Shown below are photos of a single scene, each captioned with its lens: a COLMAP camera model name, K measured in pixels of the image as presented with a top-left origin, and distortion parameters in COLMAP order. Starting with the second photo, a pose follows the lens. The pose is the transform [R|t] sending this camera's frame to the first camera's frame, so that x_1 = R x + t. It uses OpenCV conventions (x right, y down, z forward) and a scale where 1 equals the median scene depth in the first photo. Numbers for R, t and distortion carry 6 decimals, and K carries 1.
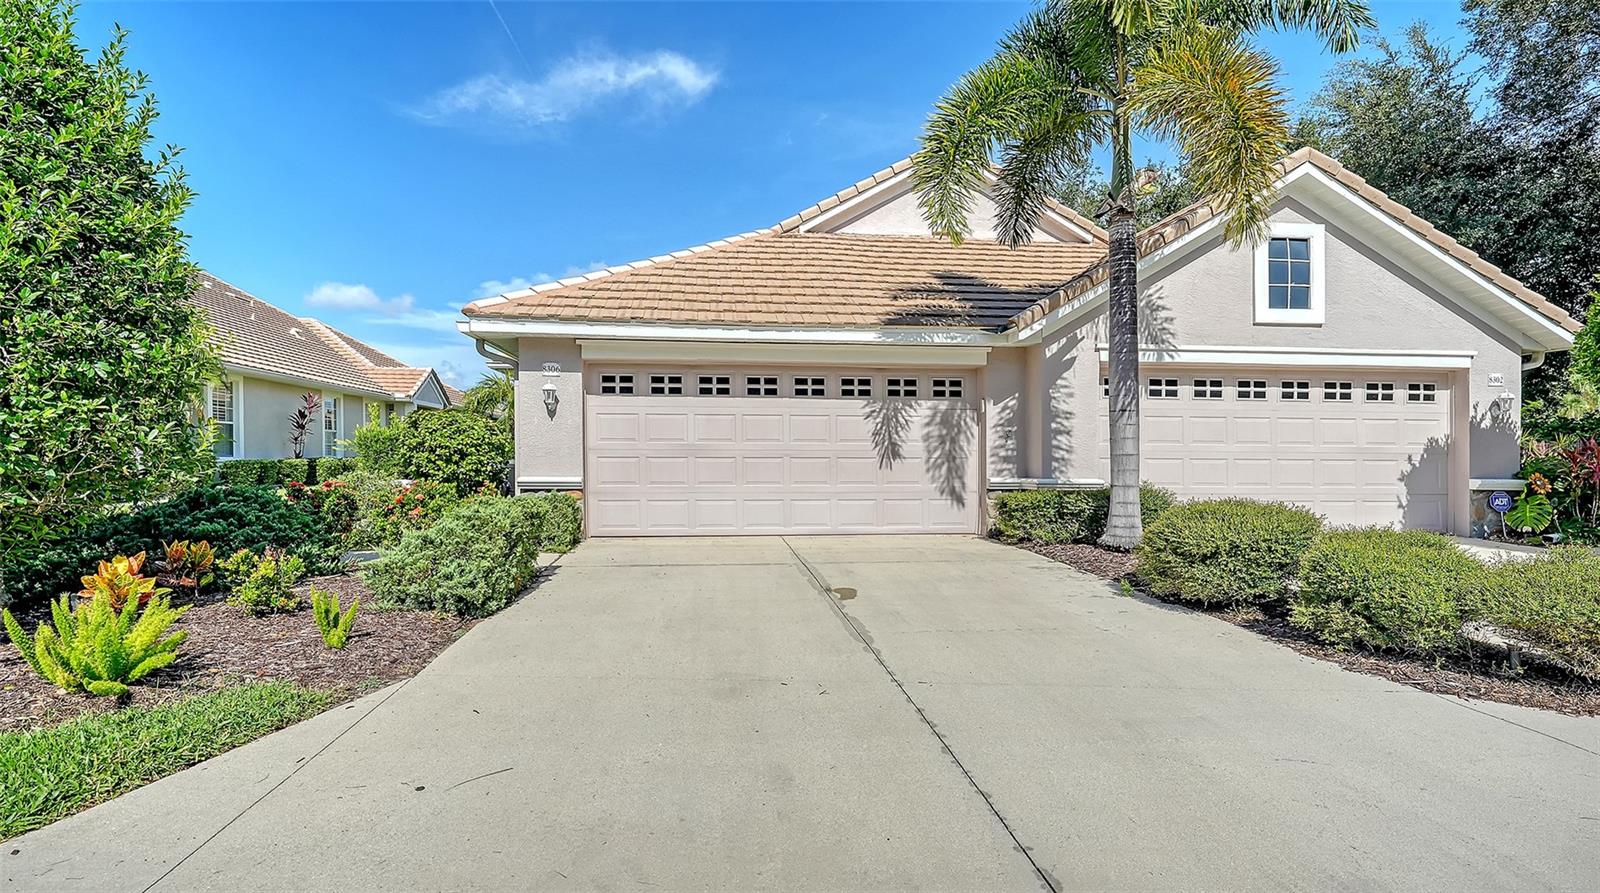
lens RADIAL K [[739.3, 0, 799.8], [0, 739.3, 456.5], [0, 0, 1]] dist [-0.004817, 0.000419]
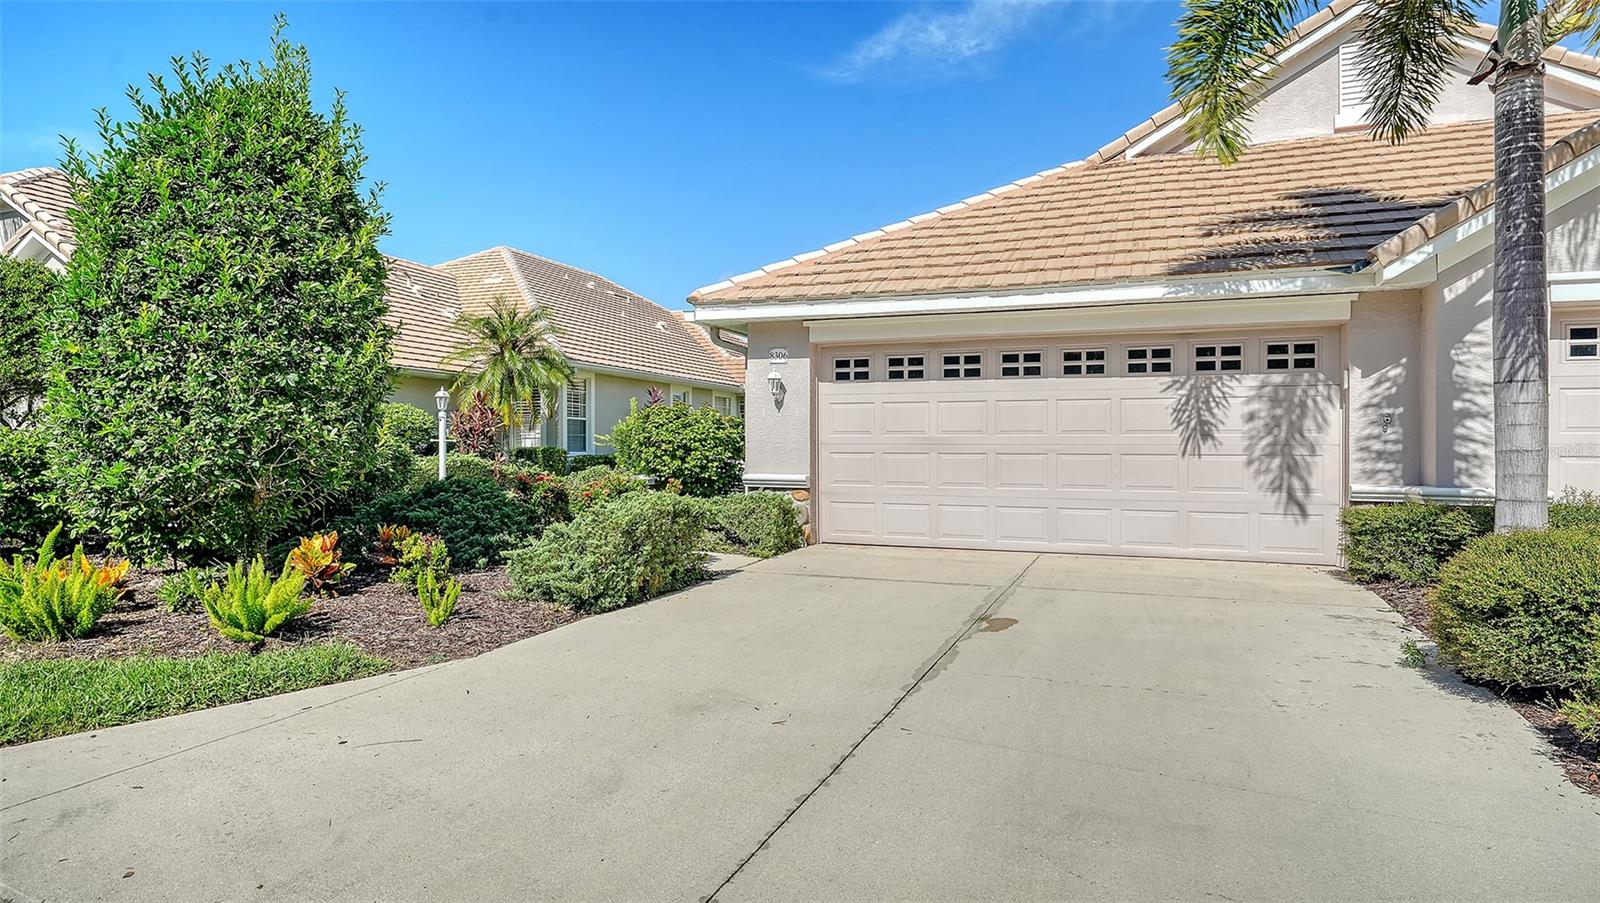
lens RADIAL K [[910.1, 0, 798.9], [0, 910.1, 444.6], [0, 0, 1]] dist [-0.000507, -0.002435]
pose [[0.886680, -0.002207, -0.462378, 0.208628], [-0.001827, 0.999964, -0.008275, 0.000238], [0.462379, 0.008182, 0.886644, 0.021274]]
